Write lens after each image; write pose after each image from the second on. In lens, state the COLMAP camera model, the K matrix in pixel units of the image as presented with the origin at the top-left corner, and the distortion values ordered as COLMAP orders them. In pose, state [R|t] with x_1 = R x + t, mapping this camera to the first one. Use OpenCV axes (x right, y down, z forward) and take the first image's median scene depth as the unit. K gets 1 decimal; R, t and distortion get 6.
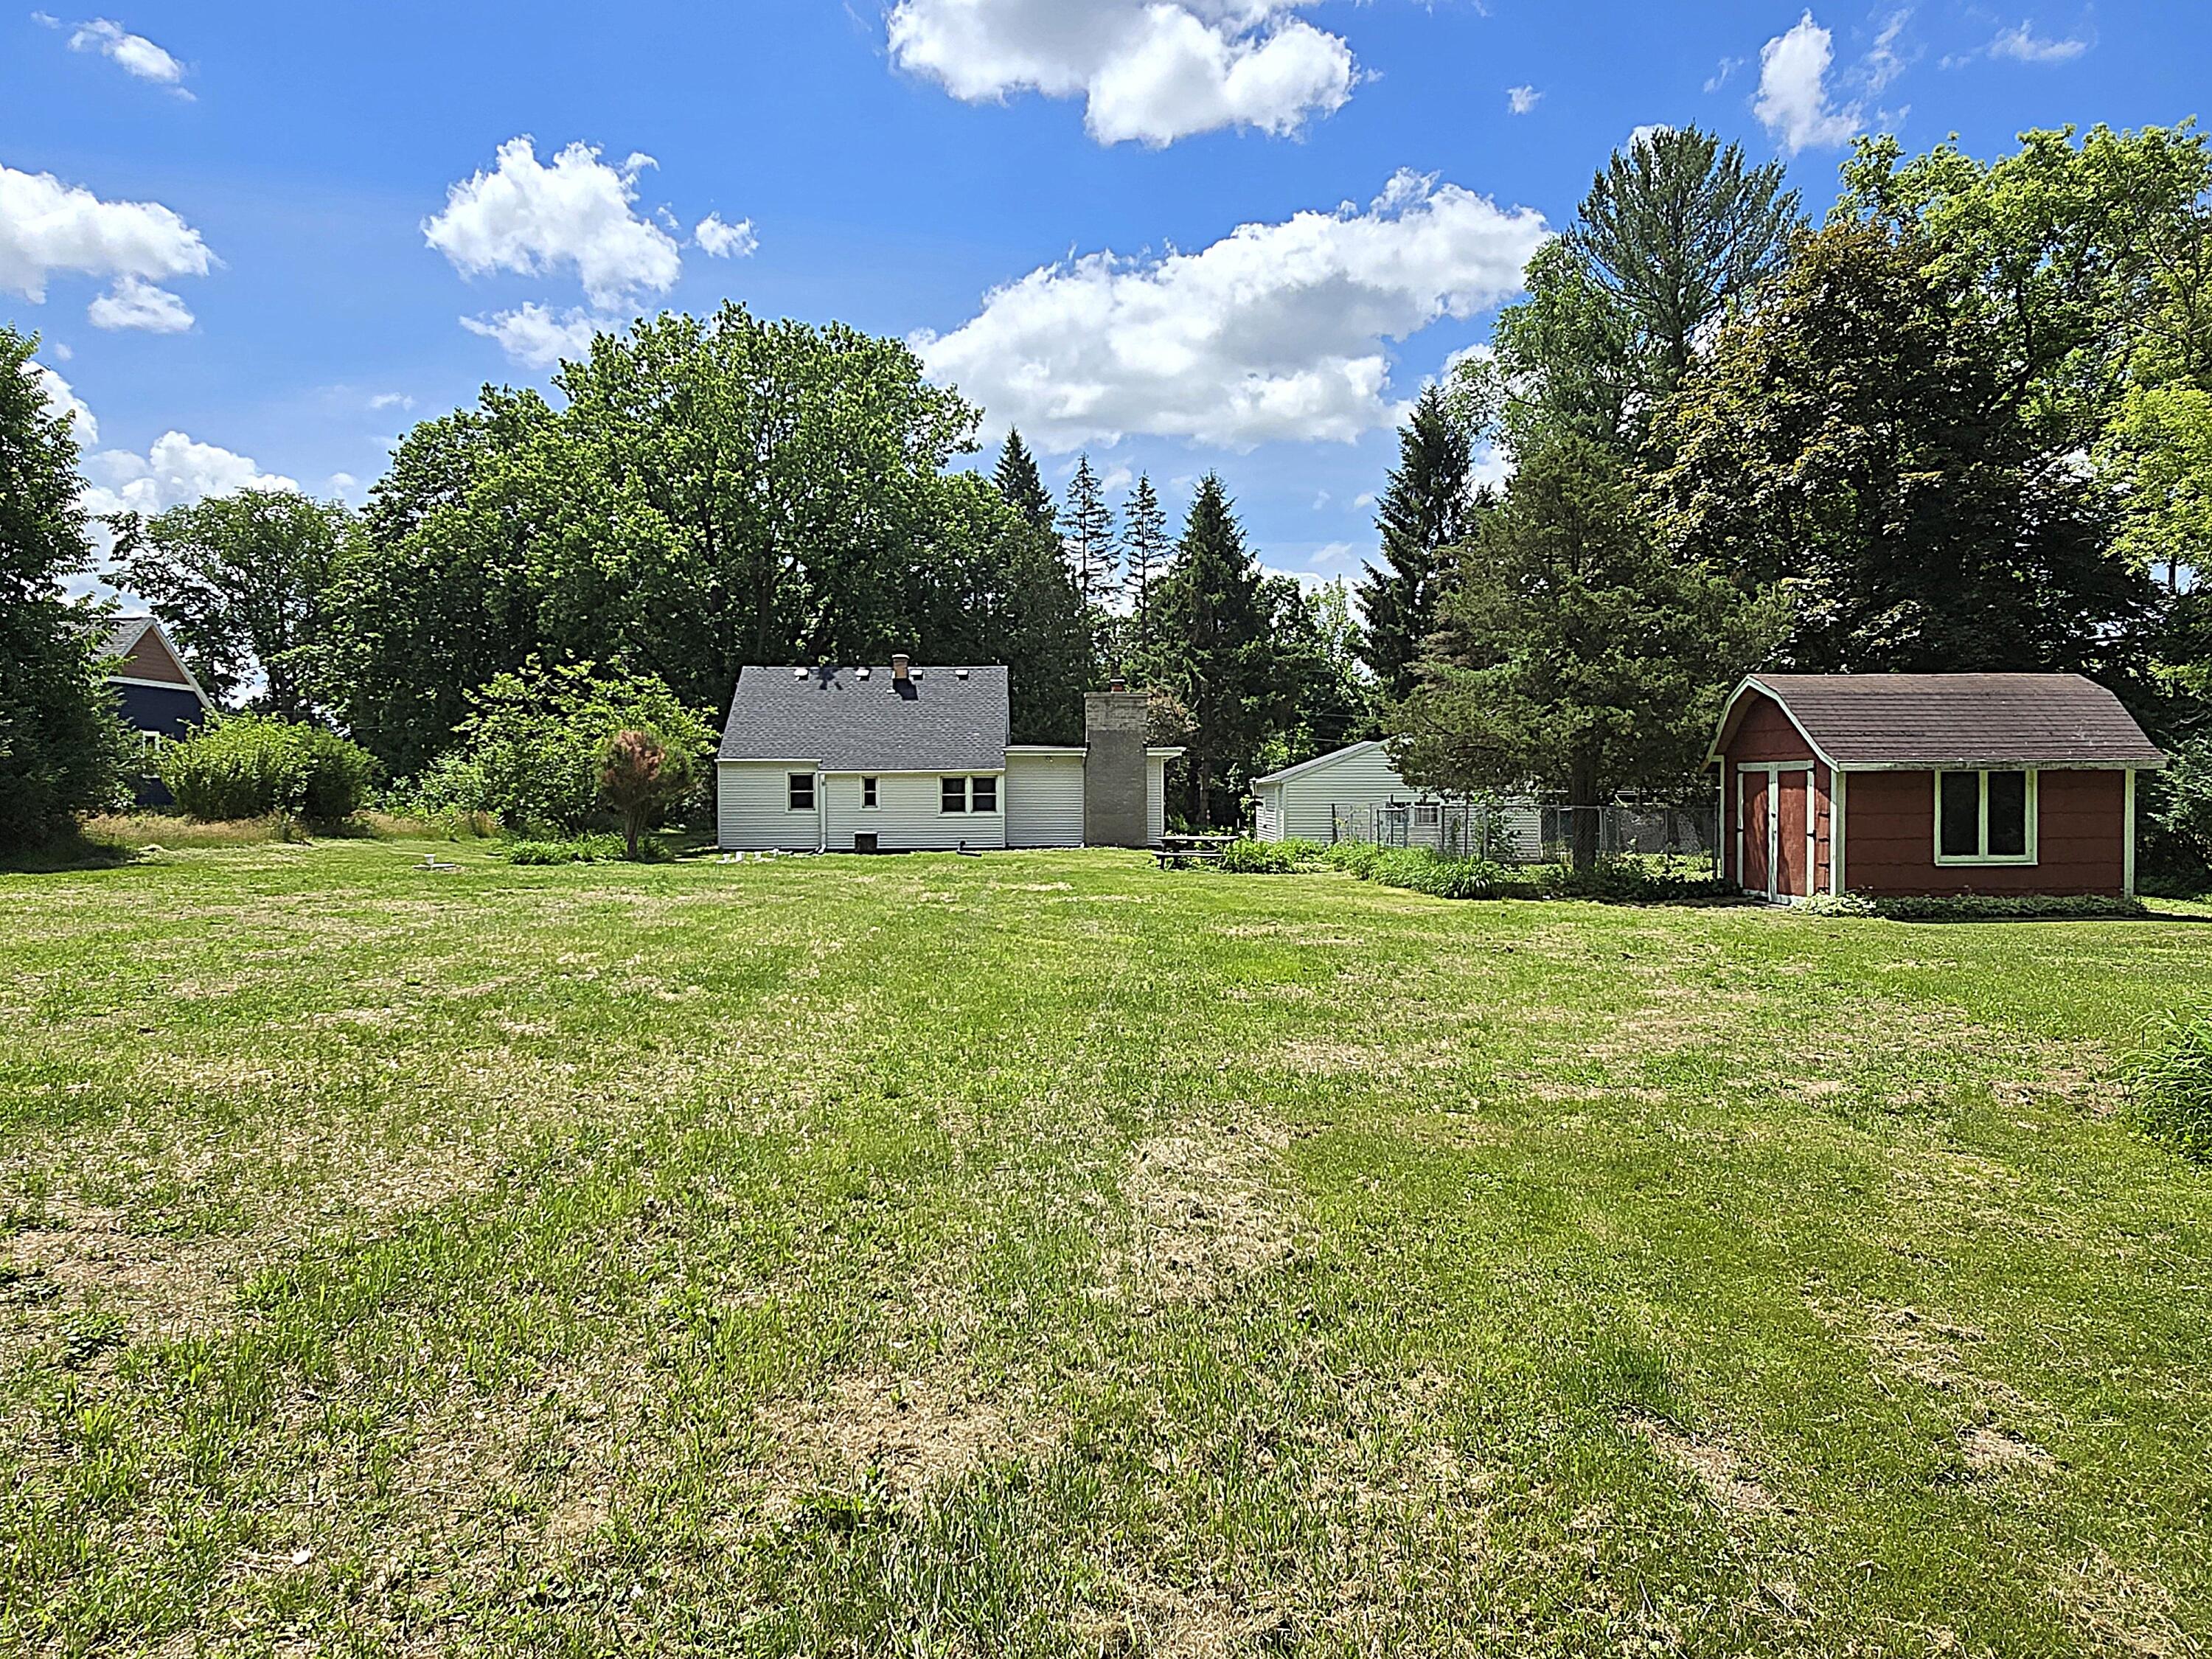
lens RADIAL K [[1520.0, 0, 1111.4], [0, 1520.0, 820.7], [0, 0, 1]] dist [0.003781, 0.005574]
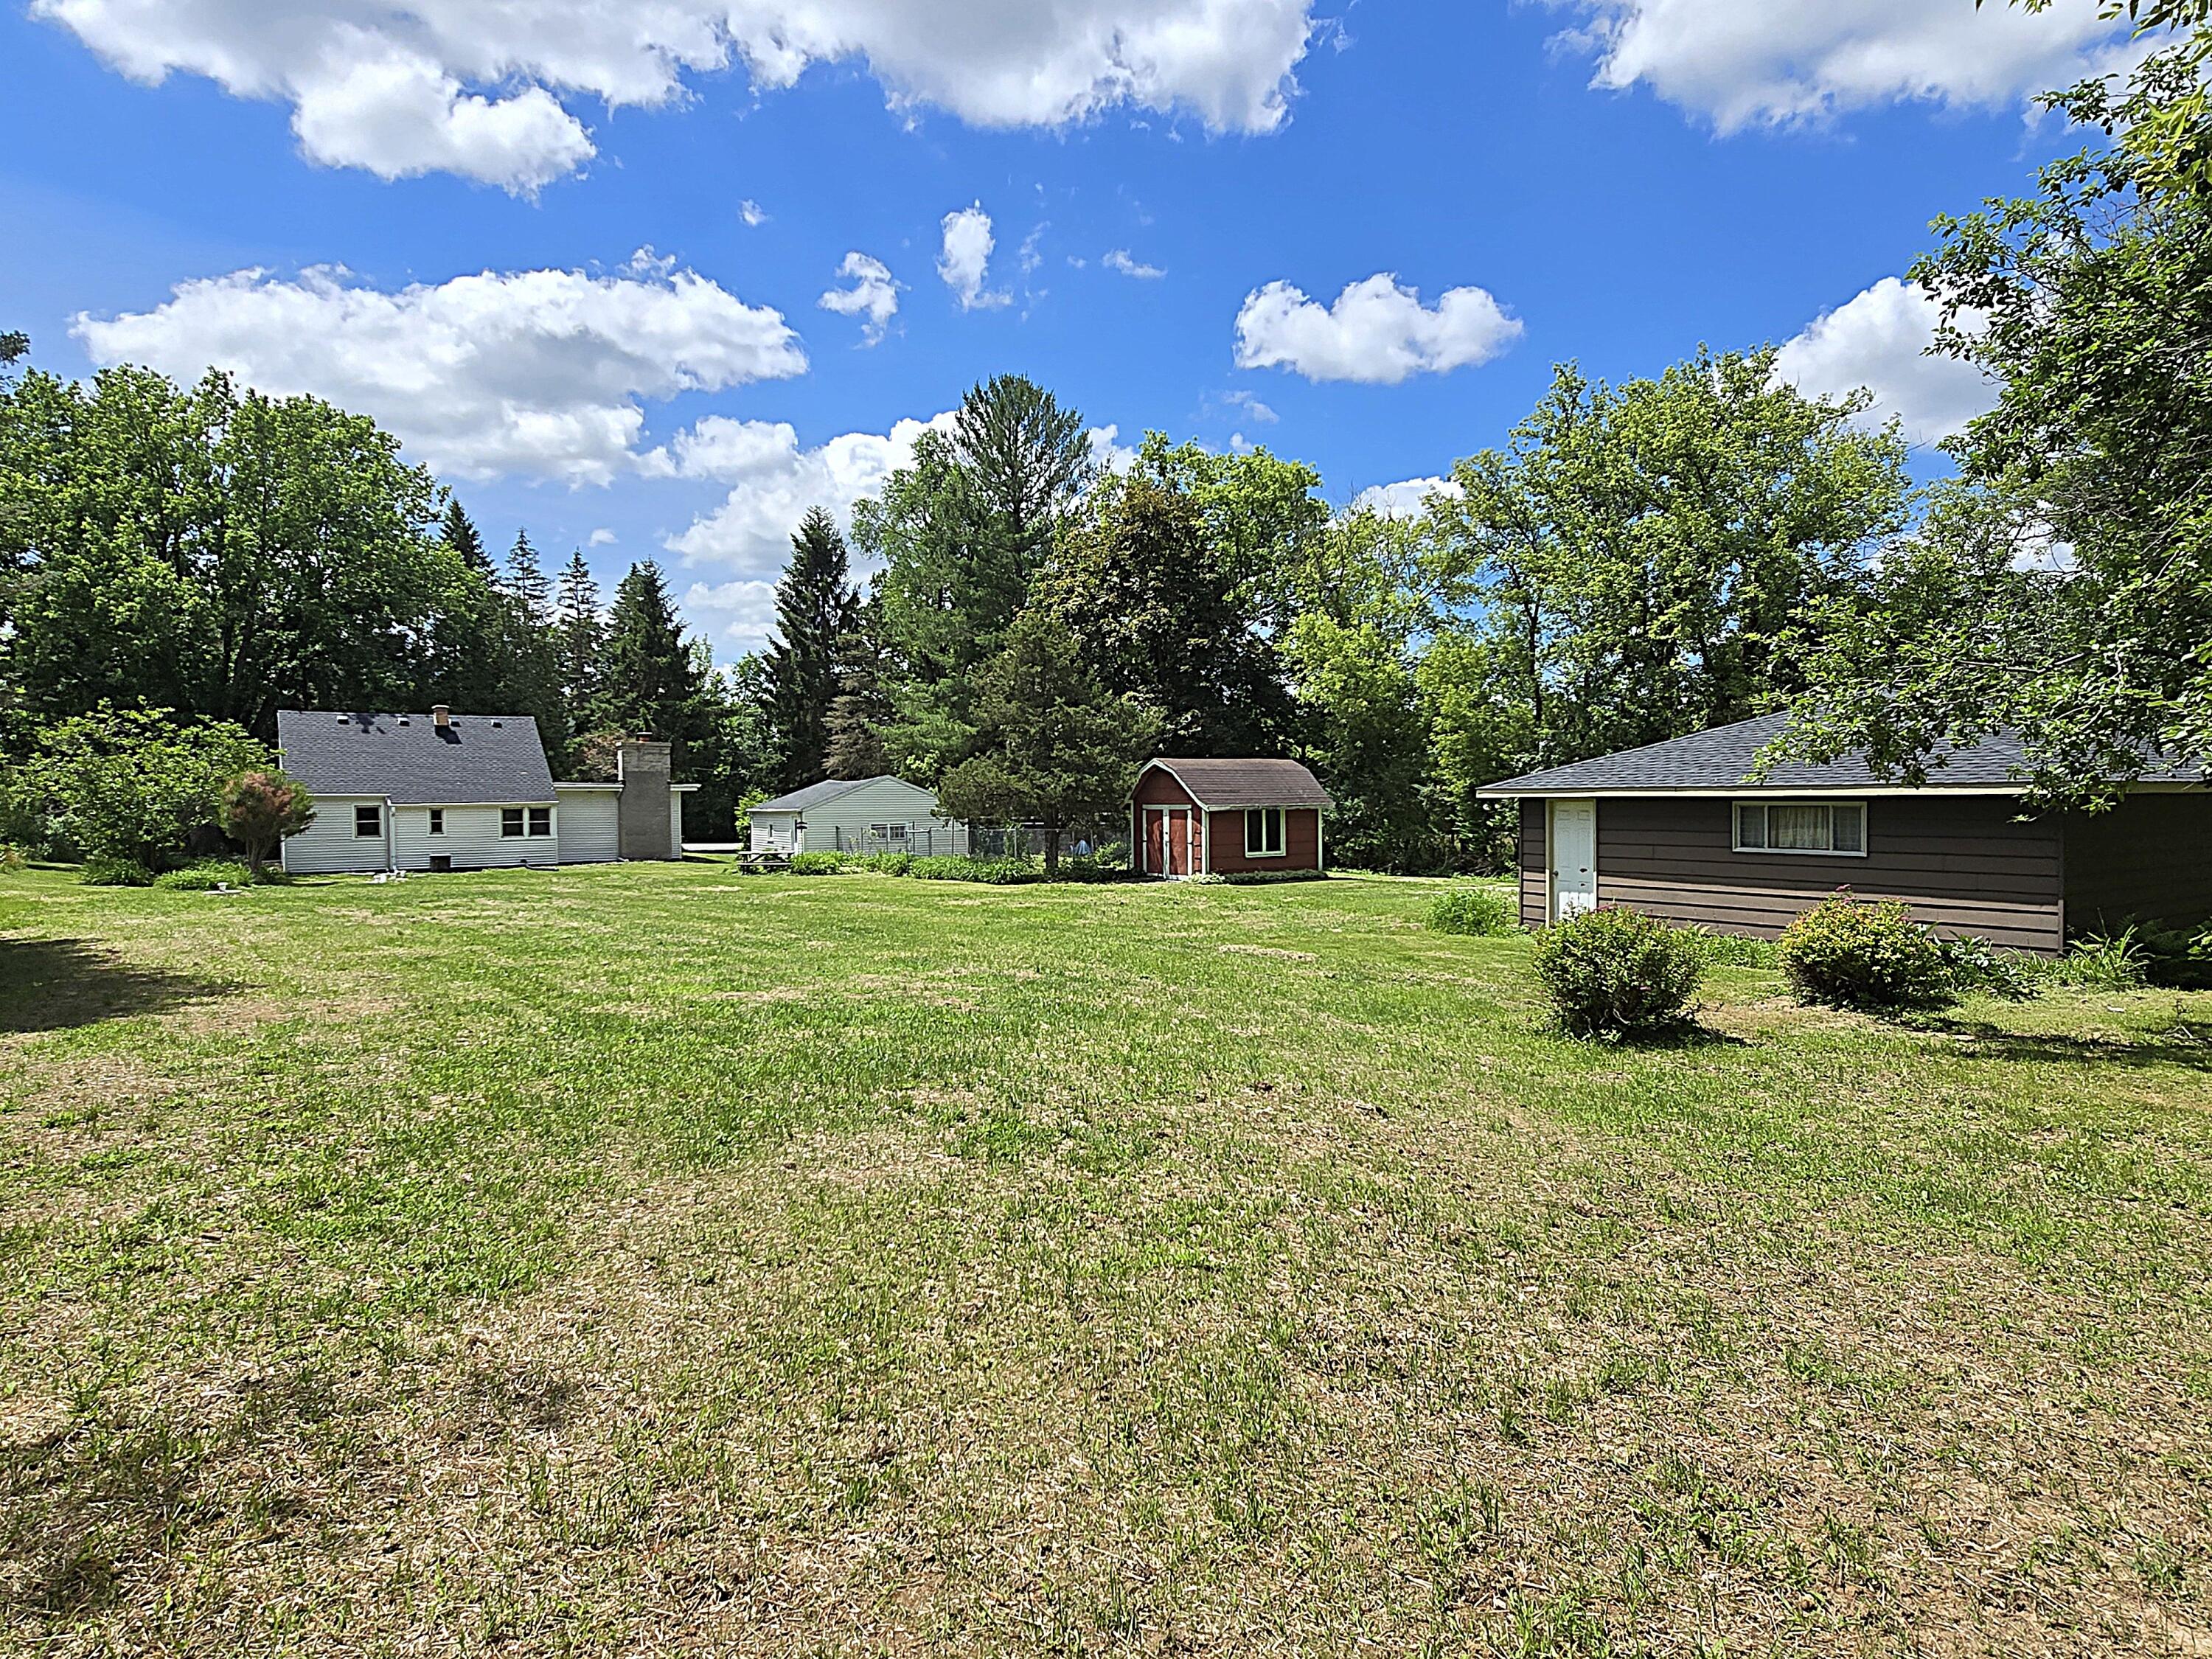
lens RADIAL K [[1520.0, 0, 1111.4], [0, 1520.0, 820.7], [0, 0, 1]] dist [0.003781, 0.005574]
pose [[0.837141, -0.015513, 0.546768, -0.378598], [0.015634, 0.999868, 0.004432, -0.016535], [-0.546764, 0.004838, 0.837273, -0.312778]]
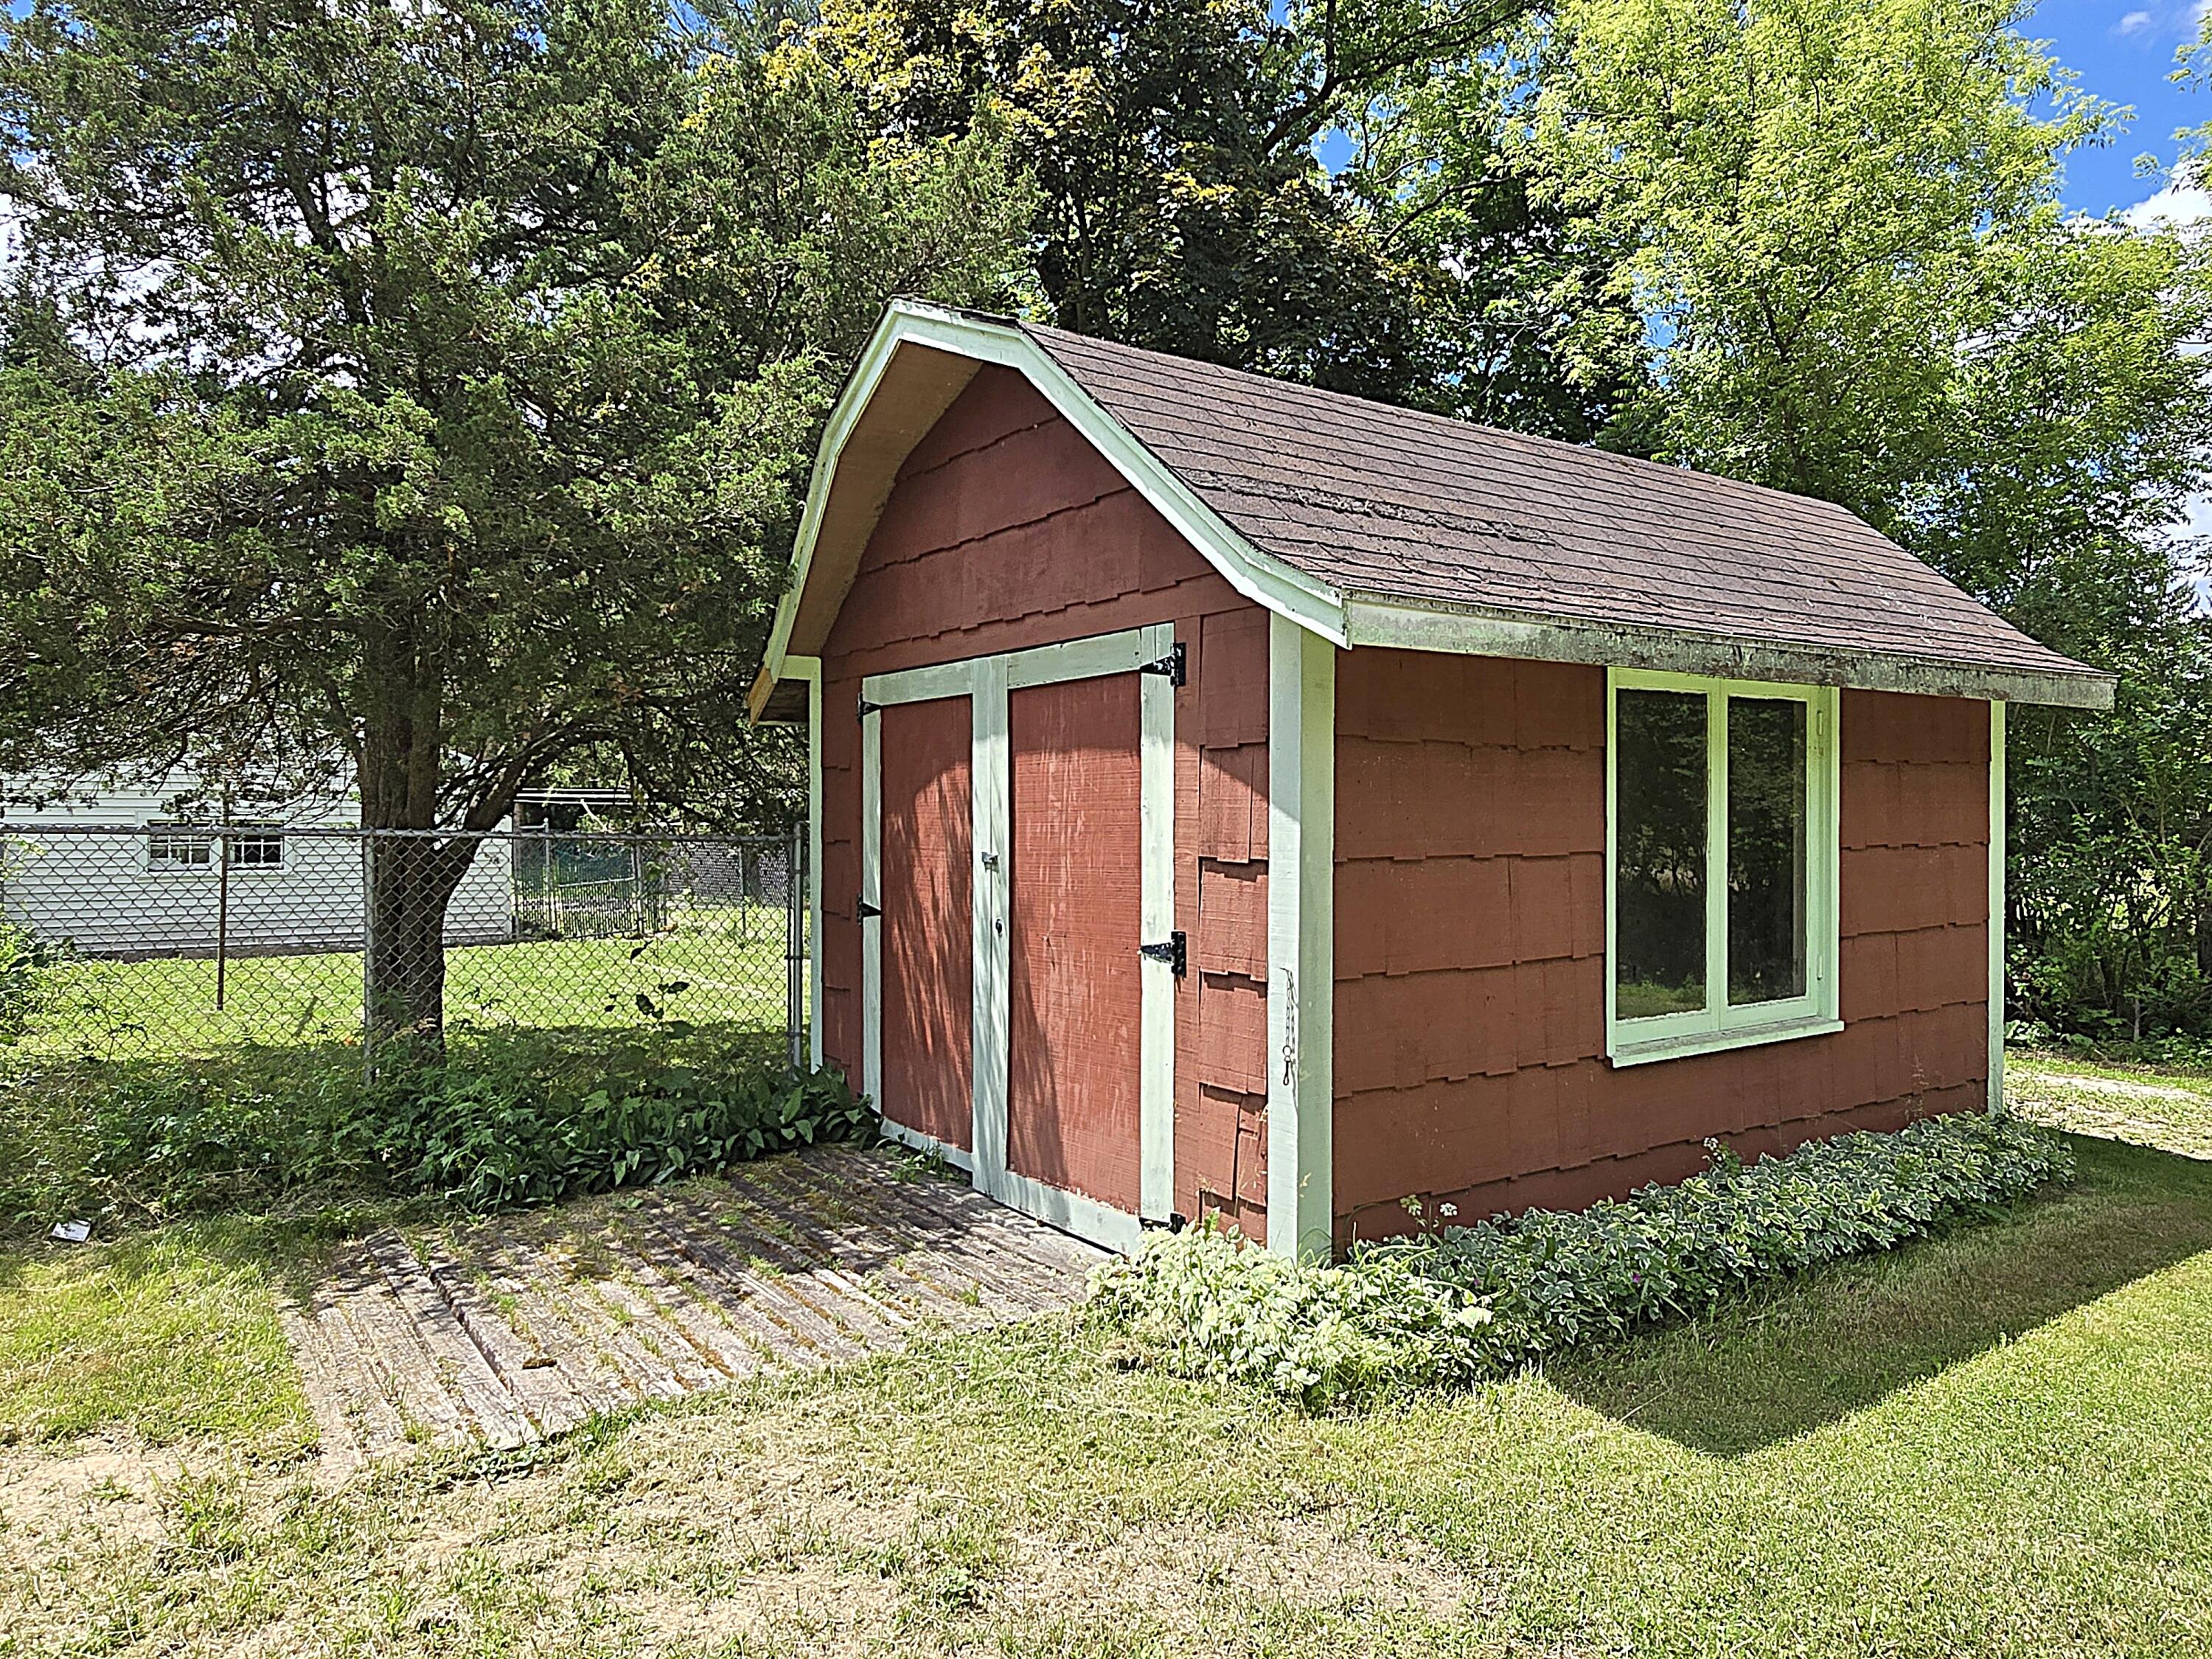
lens RADIAL K [[1039.5, 0, 1106.7], [0, 1039.5, 836.2], [0, 0, 1]] dist [0.001627, 0.000301]
pose [[0.821533, -0.005258, 0.570137, 0.203801], [0.003674, 0.999986, 0.003929, -0.004765], [-0.570150, -0.001133, 0.821540, 0.490616]]
